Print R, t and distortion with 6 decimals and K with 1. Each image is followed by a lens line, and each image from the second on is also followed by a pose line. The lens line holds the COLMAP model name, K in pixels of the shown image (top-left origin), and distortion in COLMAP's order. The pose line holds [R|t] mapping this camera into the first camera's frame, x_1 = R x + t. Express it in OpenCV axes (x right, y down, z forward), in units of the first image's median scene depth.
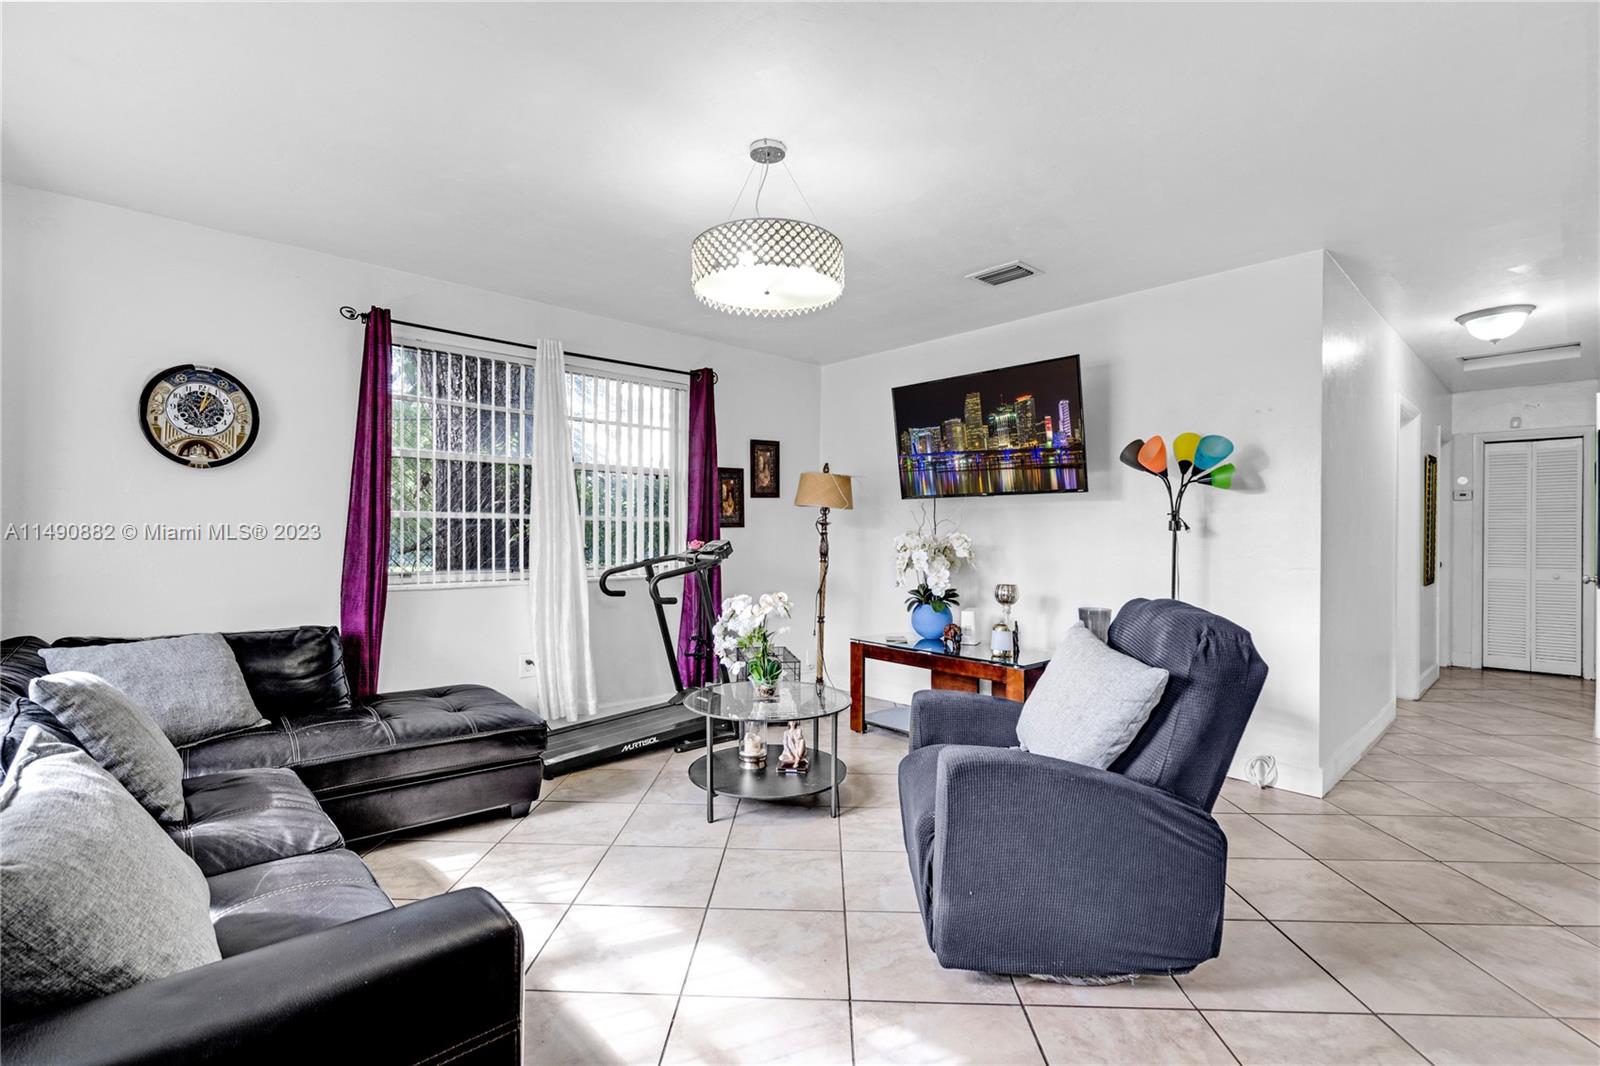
lens RADIAL K [[724.8, 0, 795.9], [0, 724.8, 532.9], [0, 0, 1]] dist [-0.005388, 0.002797]
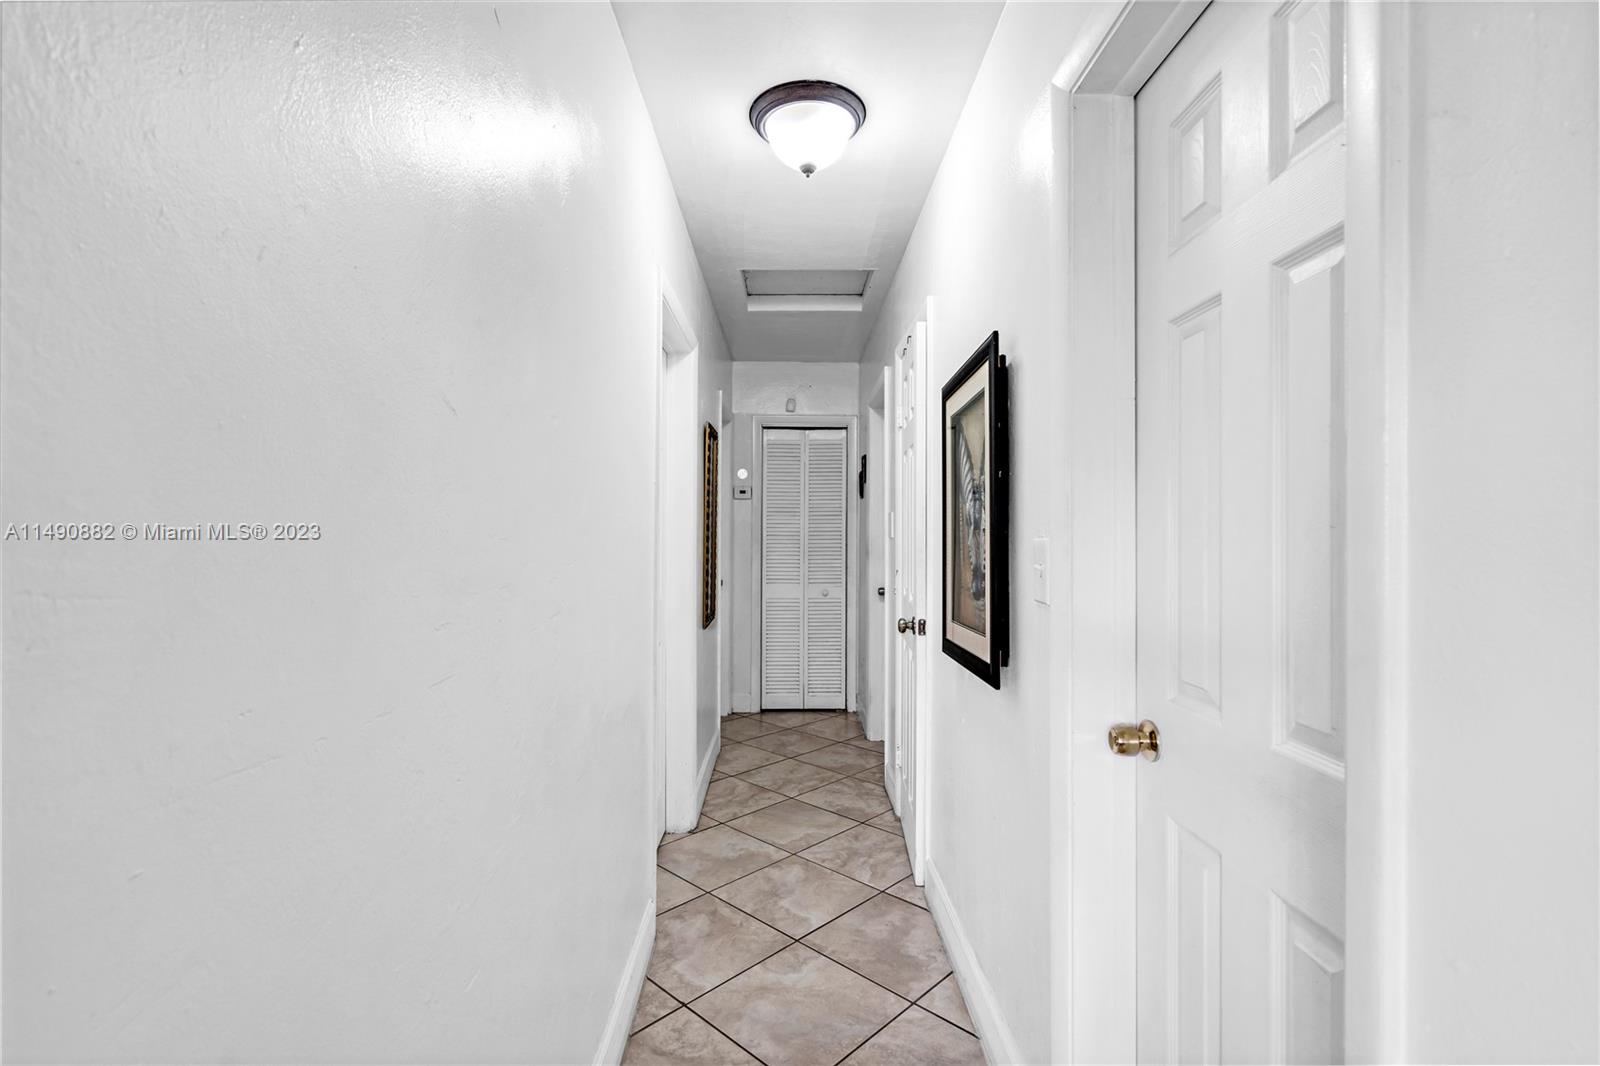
lens RADIAL K [[724.8, 0, 799.2], [0, 724.8, 528.7], [0, 0, 1]] dist [-0.005388, 0.002797]
pose [[0.669478, 0.001113, 0.742831, 0.398527], [-0.001091, 0.999999, -0.000515, -0.013330], [-0.742831, -0.000466, 0.669479, 0.449656]]
